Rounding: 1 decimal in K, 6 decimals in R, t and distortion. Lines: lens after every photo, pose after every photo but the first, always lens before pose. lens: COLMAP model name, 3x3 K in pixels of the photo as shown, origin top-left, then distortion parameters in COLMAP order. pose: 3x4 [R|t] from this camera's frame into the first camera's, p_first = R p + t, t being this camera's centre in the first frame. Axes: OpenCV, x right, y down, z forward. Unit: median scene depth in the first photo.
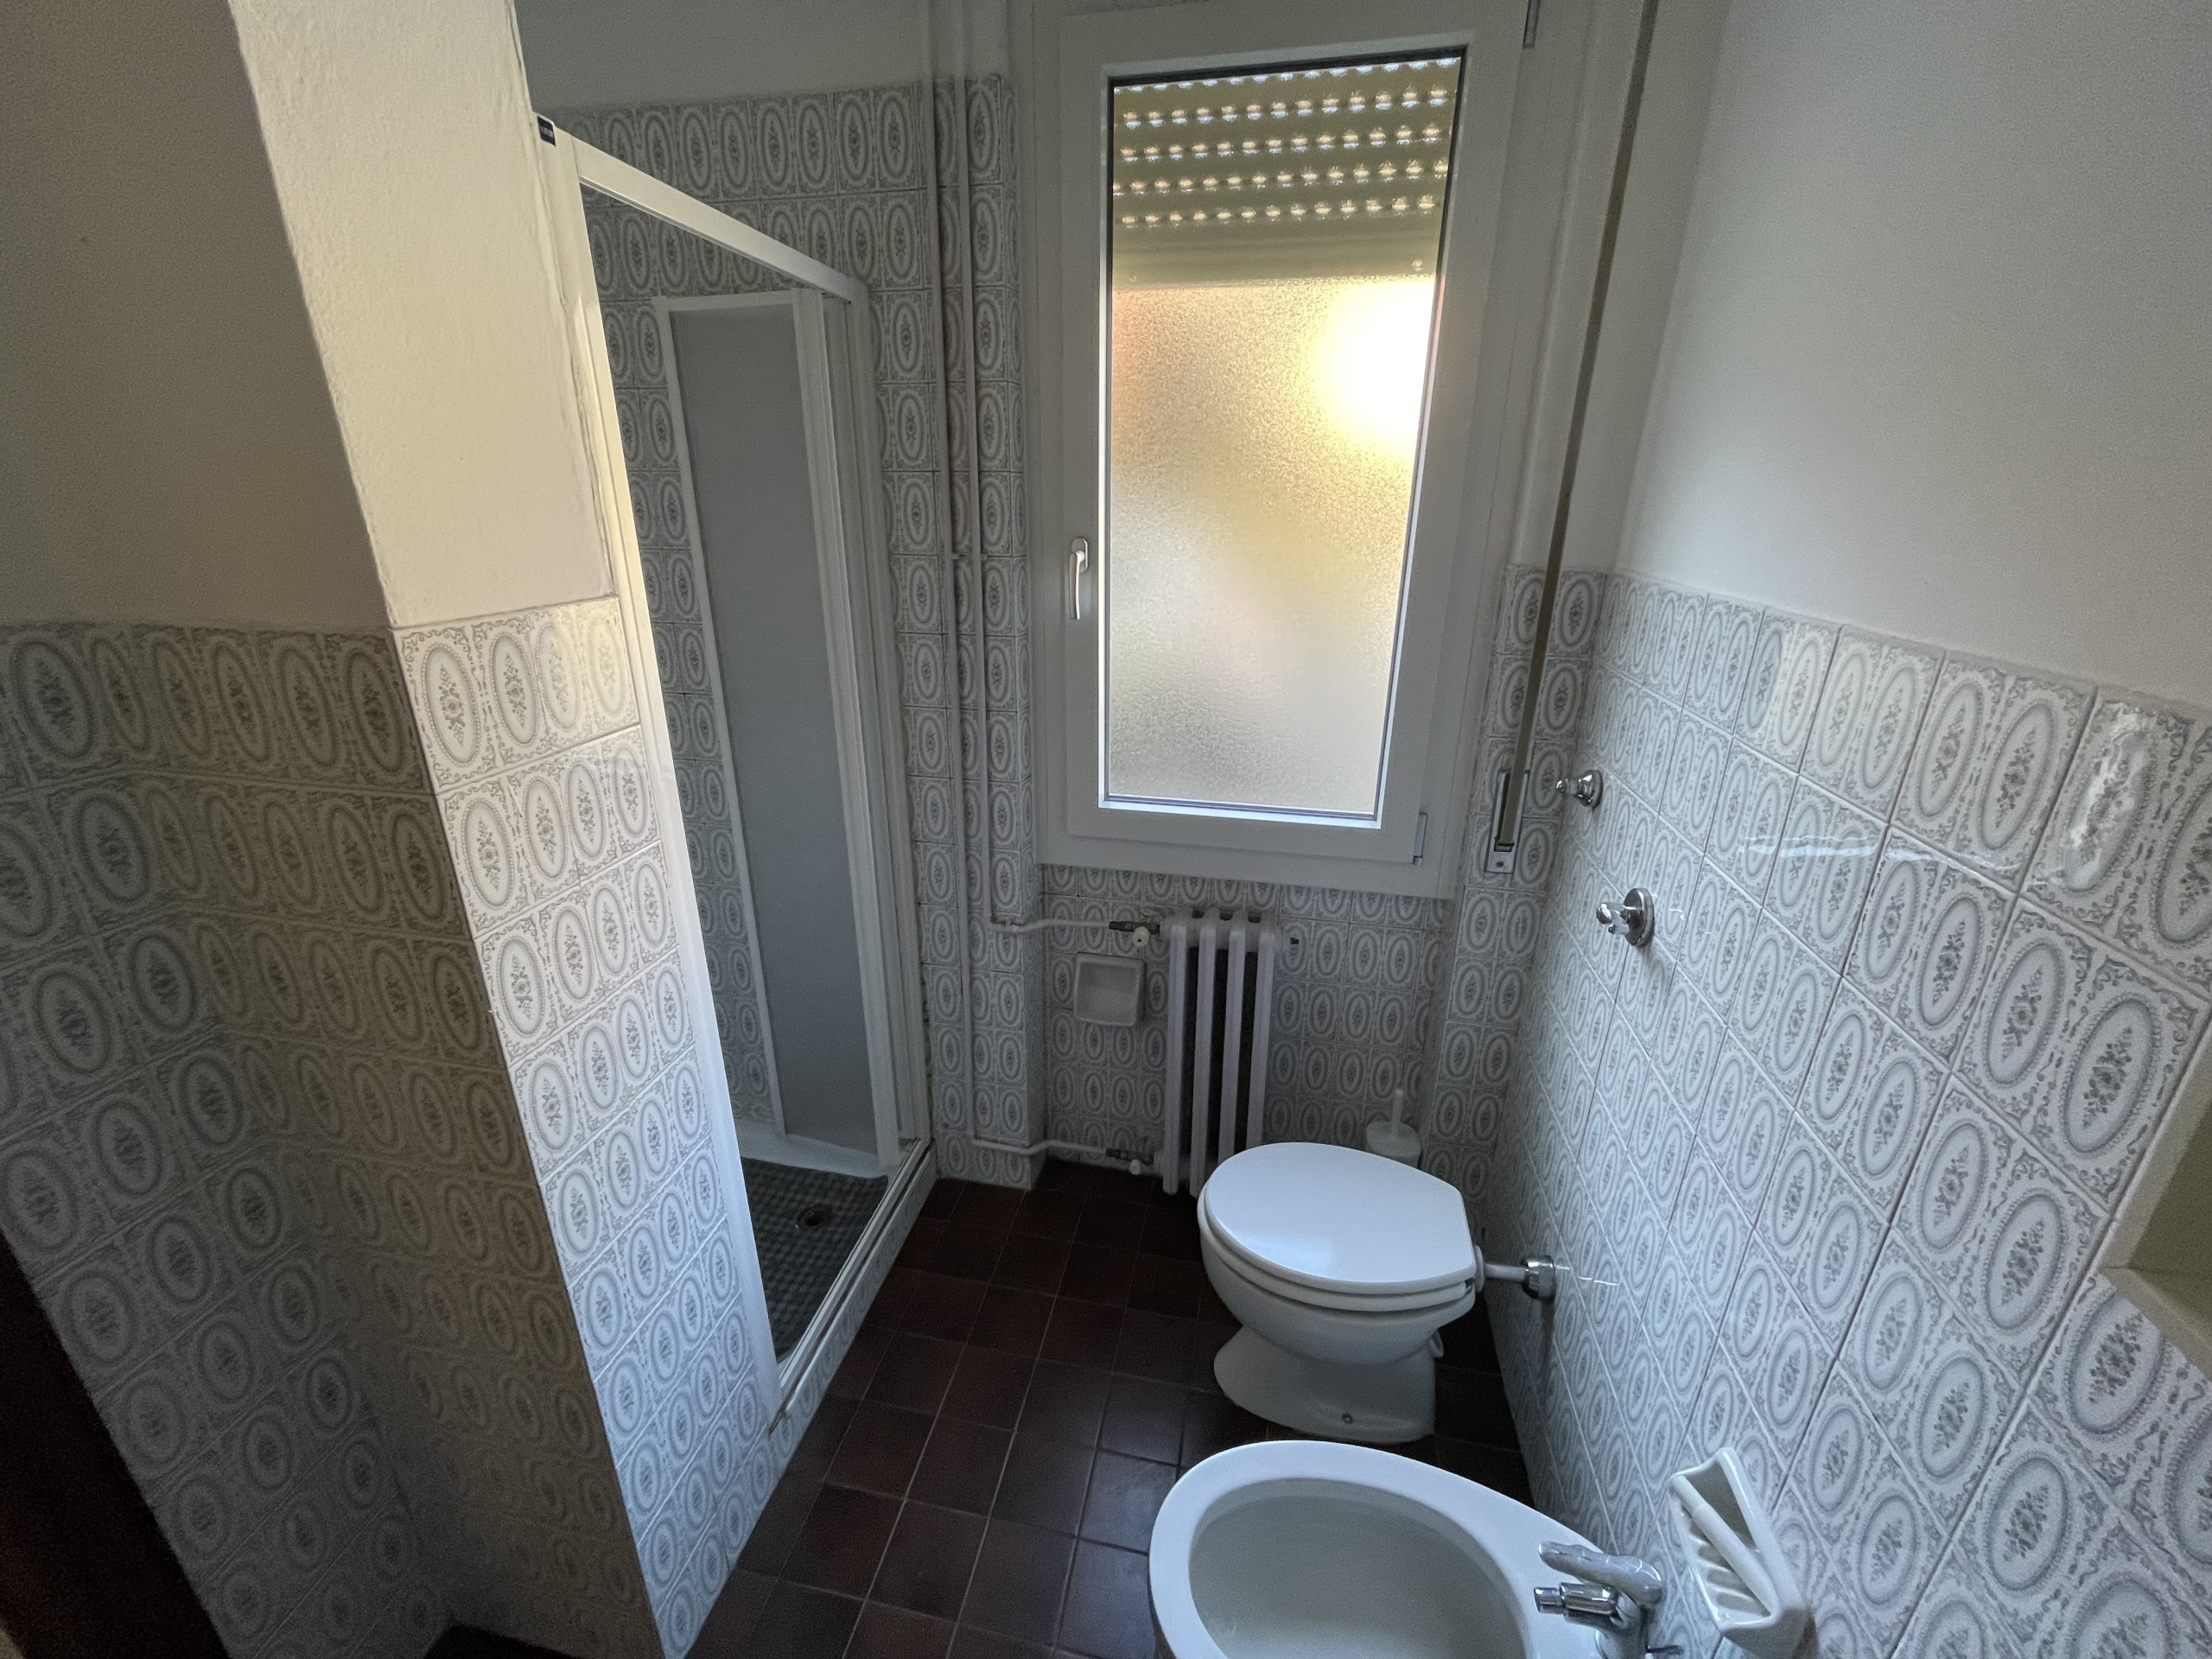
lens RADIAL K [[901.7, 0, 1106.0], [0, 901.7, 829.5], [0, 0, 1]] dist [0.017036, 0.000059]
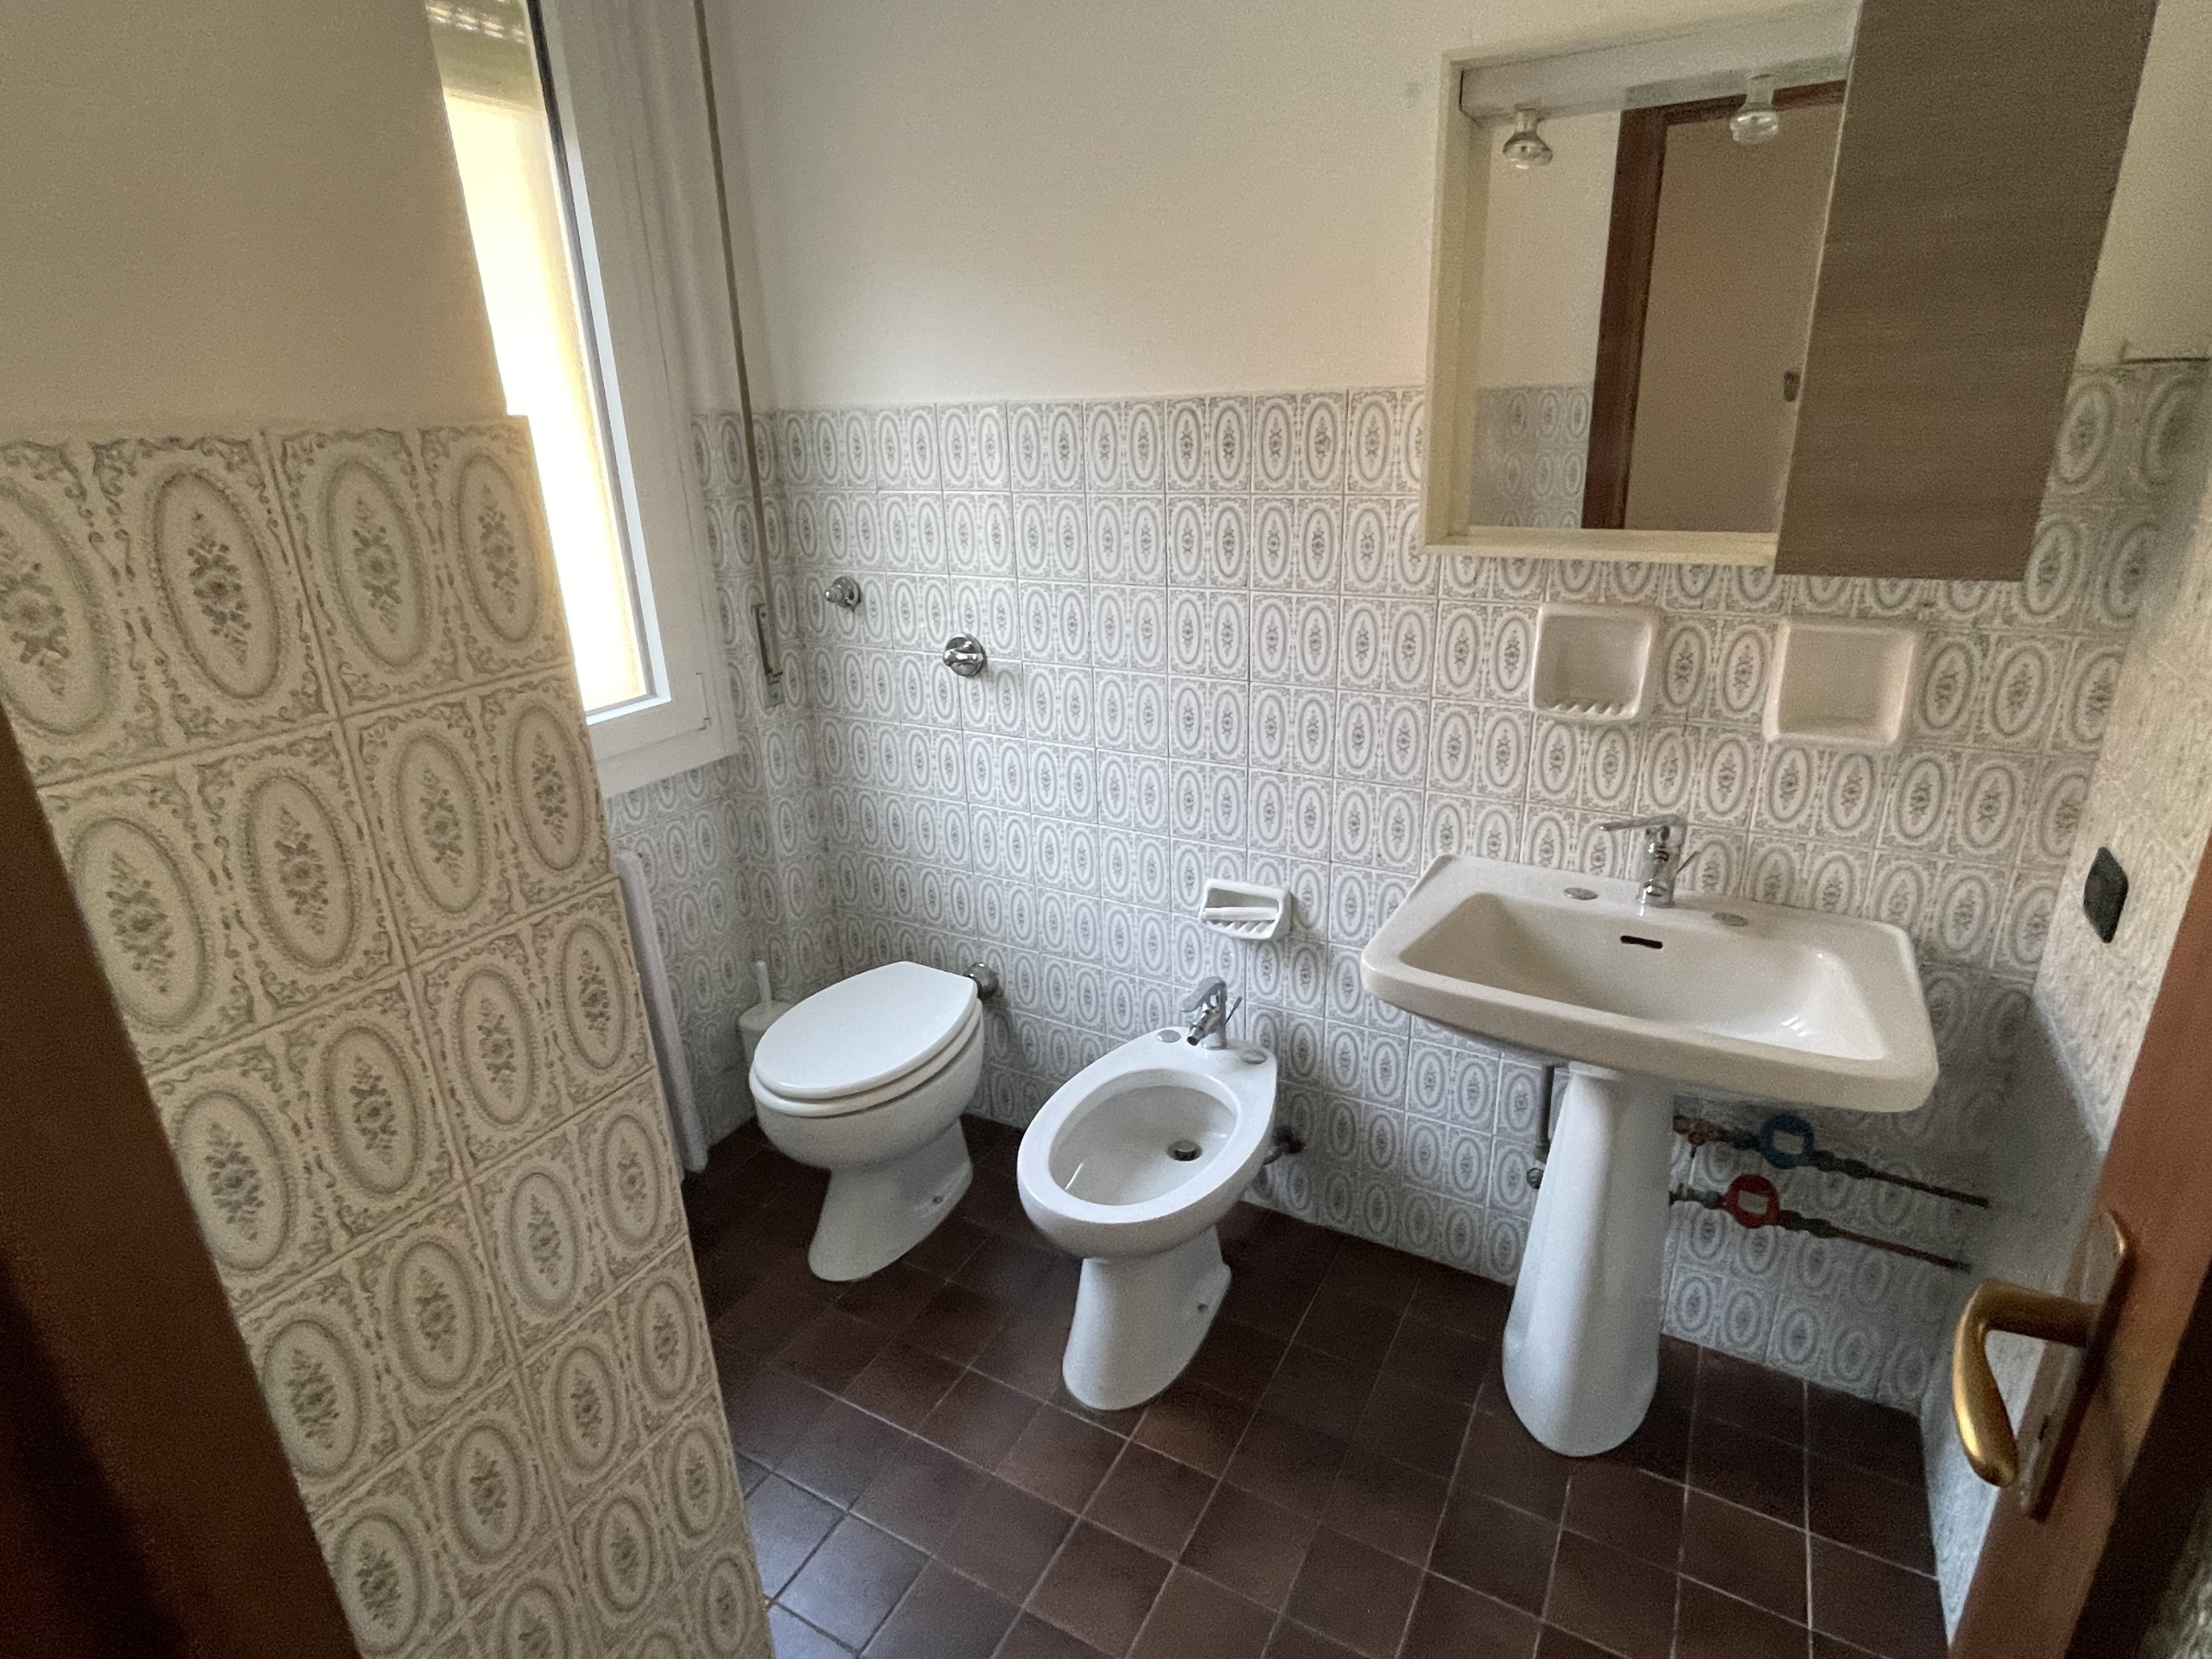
lens RADIAL K [[1152.5, 0, 1106.0], [0, 1152.5, 829.5], [0, 0, 1]] dist [-0.000193, -0.000049]
pose [[0.286606, -0.348578, 0.892385, -1.446826], [0.369440, 0.899632, 0.232757, 0.017656], [-0.883952, 0.262973, 0.386618, 0.349558]]
